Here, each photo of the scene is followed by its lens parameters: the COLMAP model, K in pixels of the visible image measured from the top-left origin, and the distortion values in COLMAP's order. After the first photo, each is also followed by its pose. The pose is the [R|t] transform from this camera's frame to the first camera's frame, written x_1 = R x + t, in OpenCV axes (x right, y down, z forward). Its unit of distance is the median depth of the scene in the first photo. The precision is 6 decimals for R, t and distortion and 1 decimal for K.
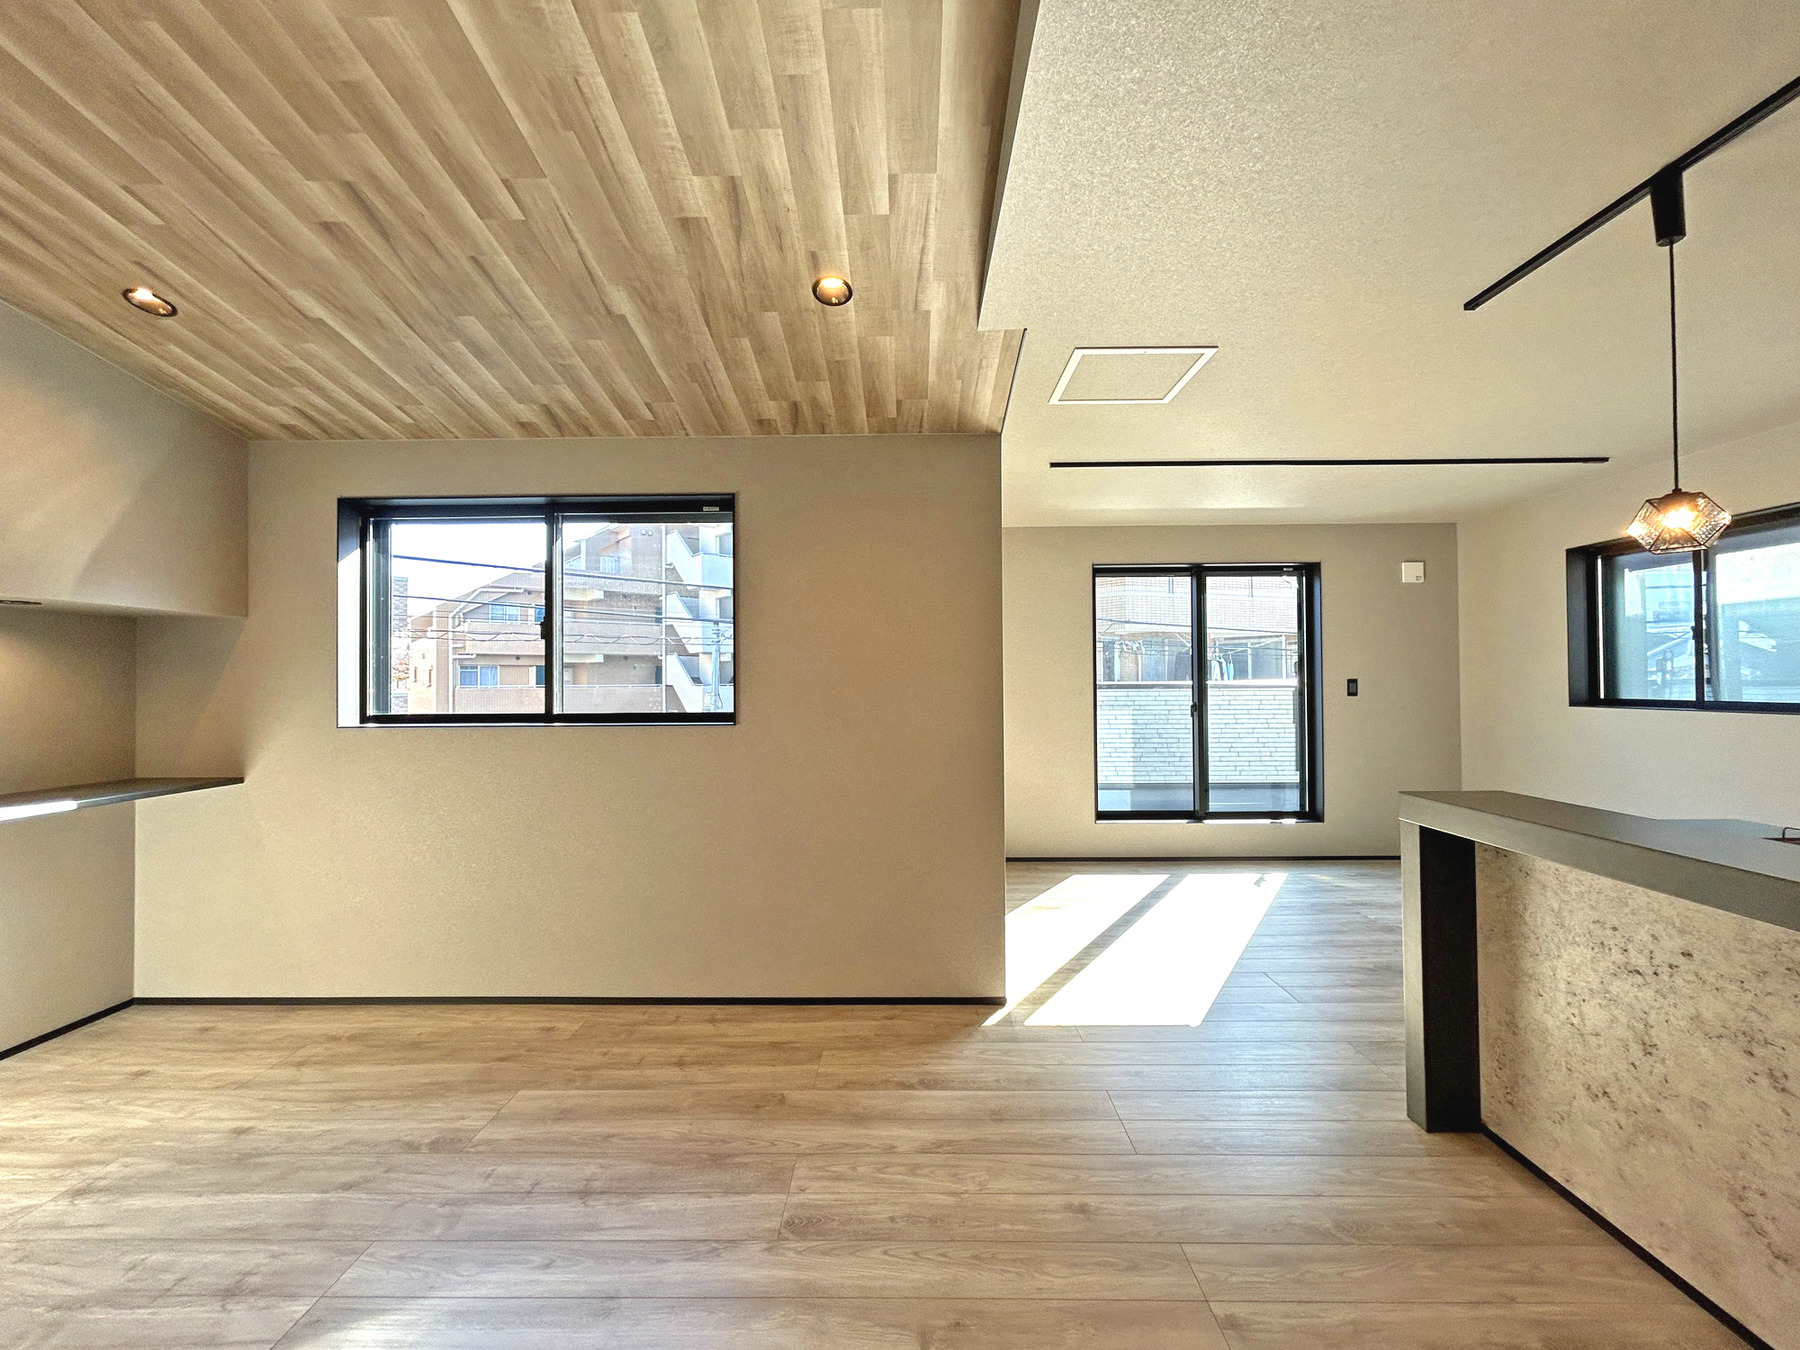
lens RADIAL K [[721.5, 0, 900.0], [0, 721.5, 675.0], [0, 0, 1]] dist [0.001030, 0.000504]
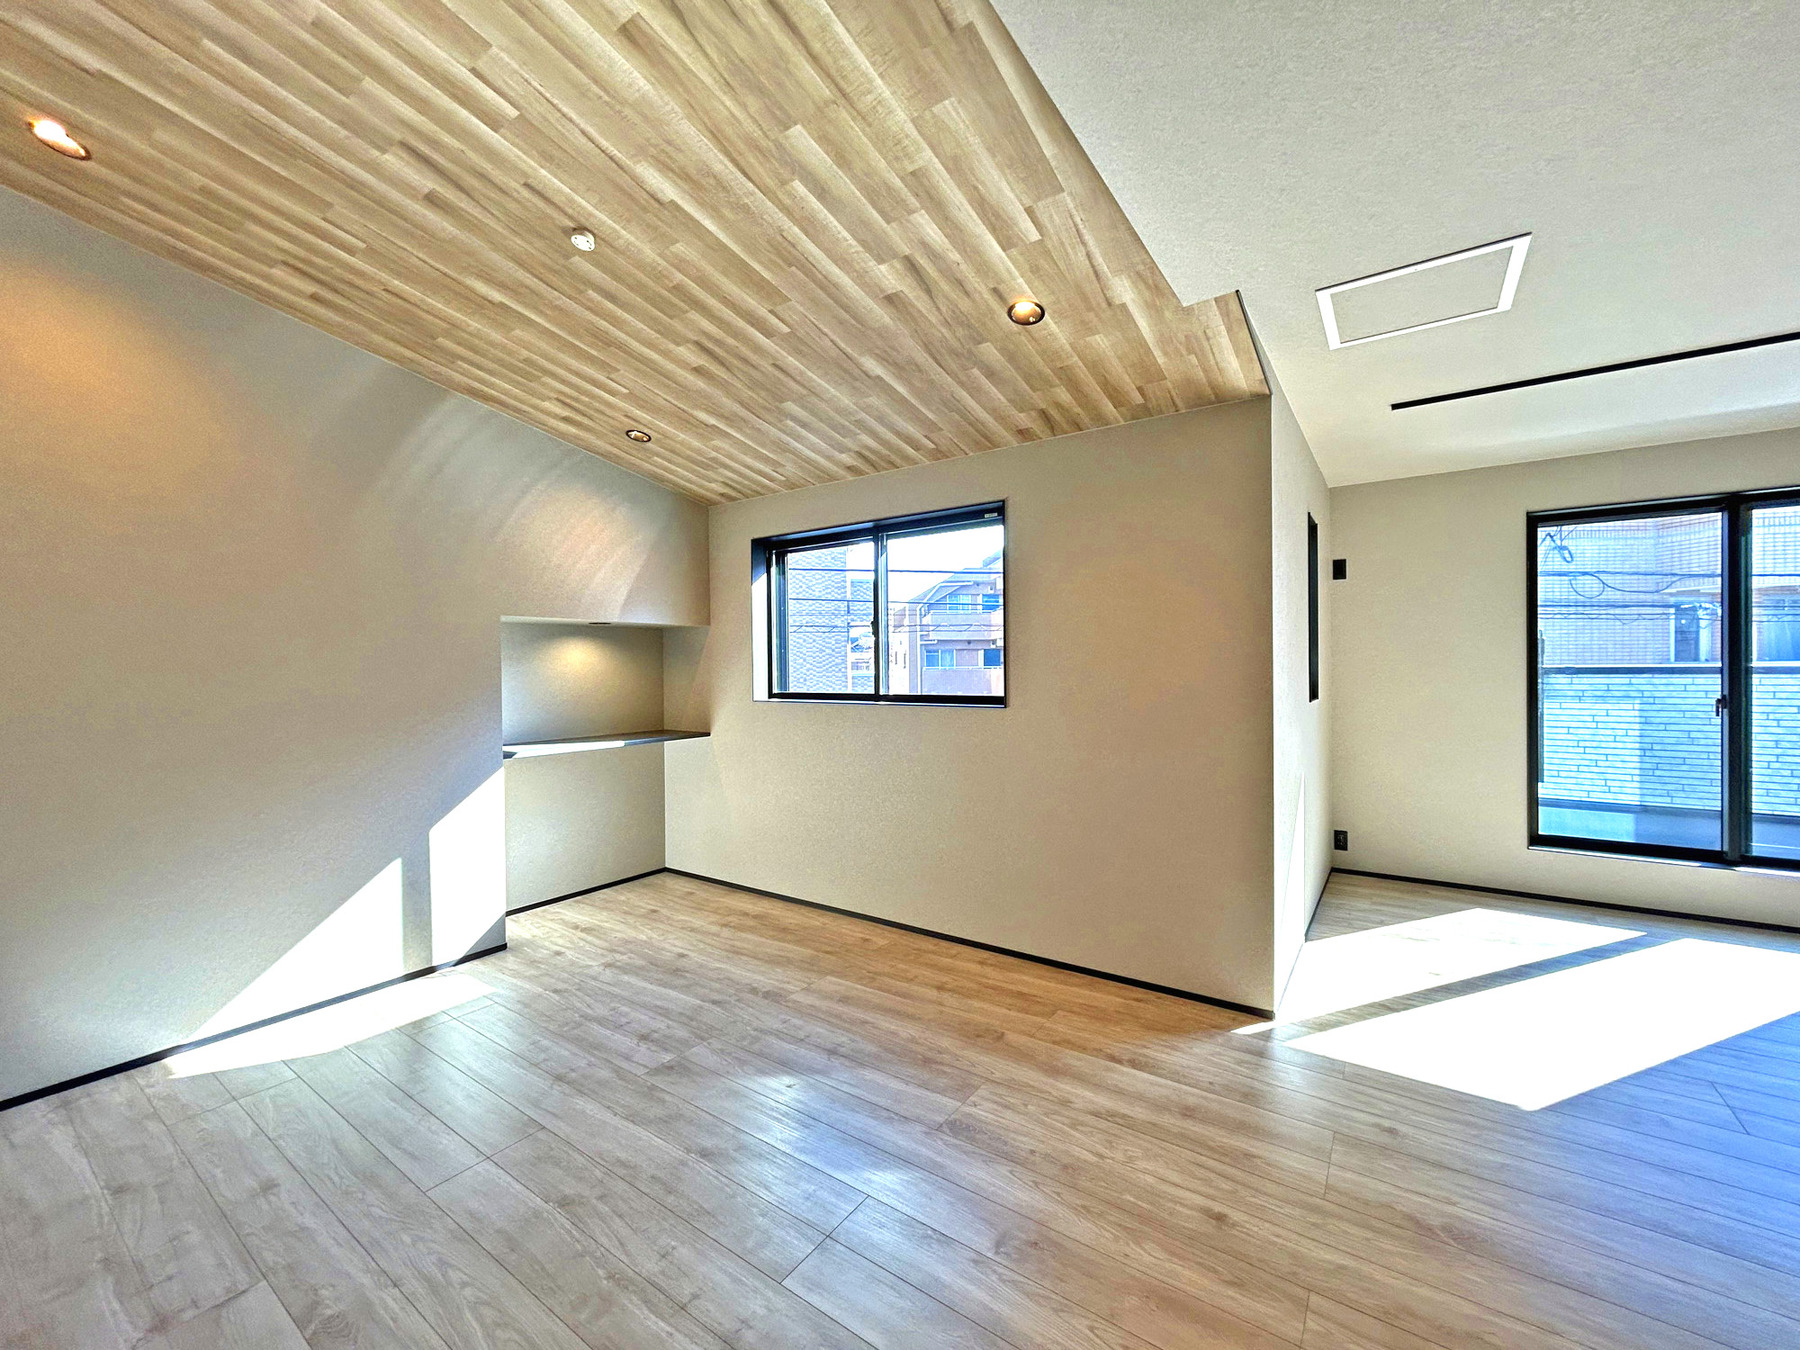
lens RADIAL K [[717.6, 0, 900.0], [0, 717.6, 675.0], [0, 0, 1]] dist [-0.001934, 0.000160]
pose [[0.829722, 0.004857, -0.558156, 0.308135], [0.010045, 0.999670, 0.023632, -0.011415], [0.558087, -0.025214, 0.829399, -0.014849]]
